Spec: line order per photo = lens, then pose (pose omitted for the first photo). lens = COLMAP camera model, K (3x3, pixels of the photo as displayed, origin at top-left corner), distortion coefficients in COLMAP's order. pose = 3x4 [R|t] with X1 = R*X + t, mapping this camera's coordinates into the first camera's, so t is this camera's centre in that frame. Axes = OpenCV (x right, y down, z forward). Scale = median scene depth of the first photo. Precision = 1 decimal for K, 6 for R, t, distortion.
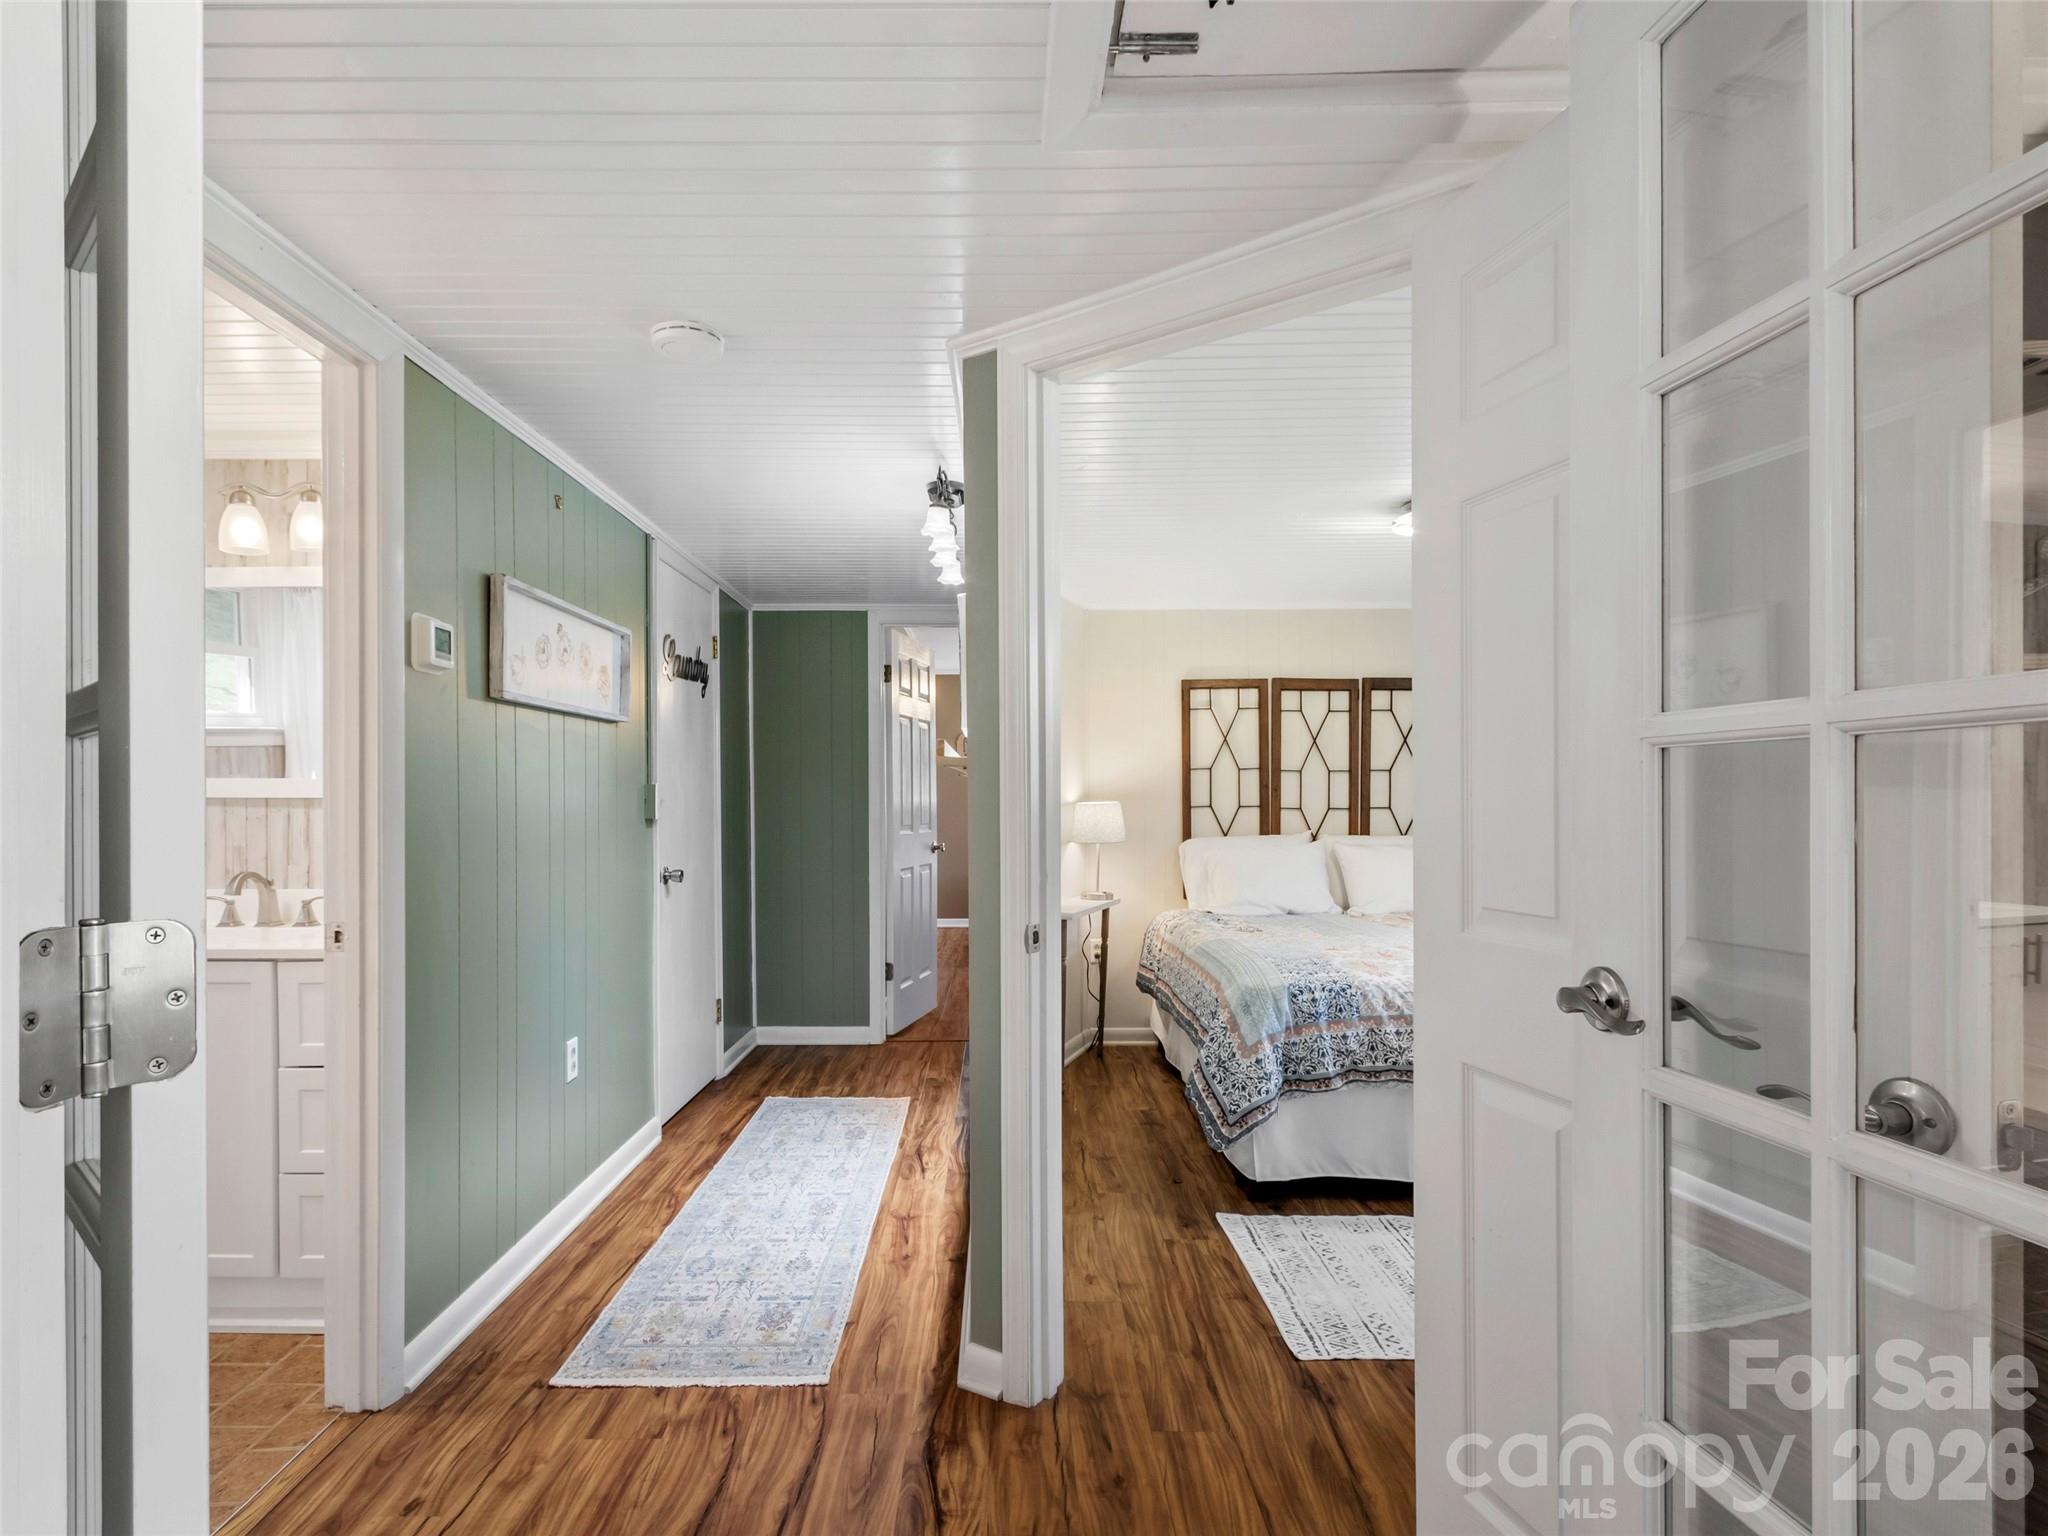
lens RADIAL K [[1056.9, 0, 952.7], [0, 1056.9, 800.5], [0, 0, 1]] dist [0.003011, 0.000316]
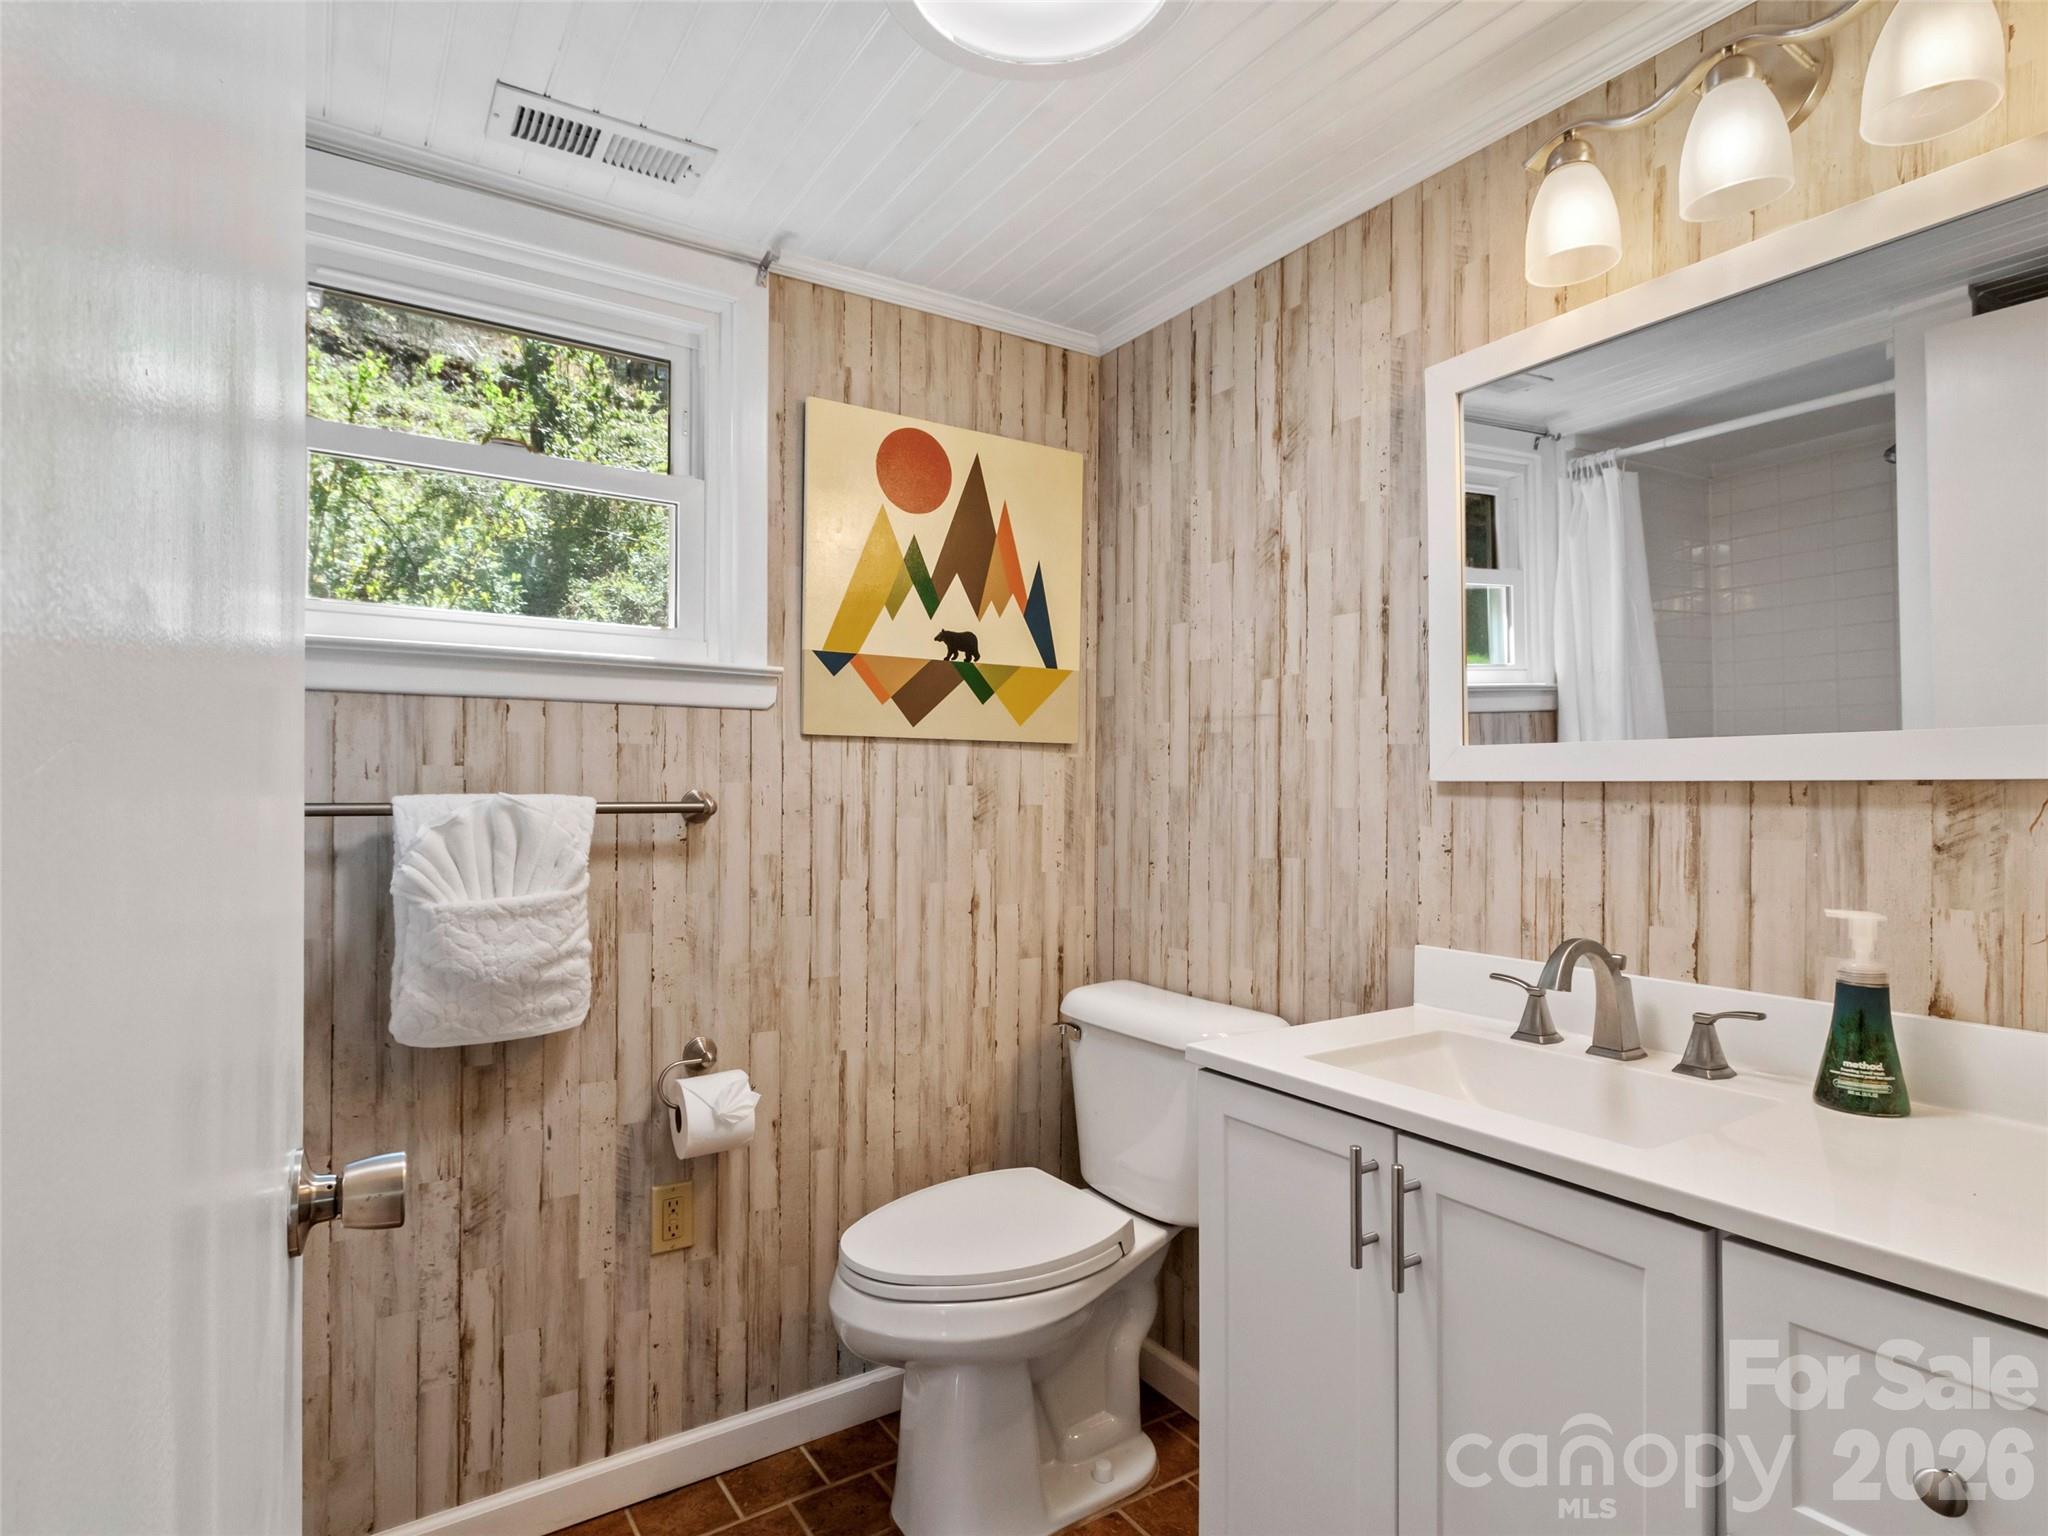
lens RADIAL K [[1096.3, 0, 993.4], [0, 1096.3, 792.0], [0, 0, 1]] dist [0.000712, 0.000091]
pose [[0.555780, 0.004273, -0.831319, -0.397793], [-0.008308, 0.999965, -0.000414, 0.004846], [0.831288, 0.007137, 0.555796, 0.503491]]
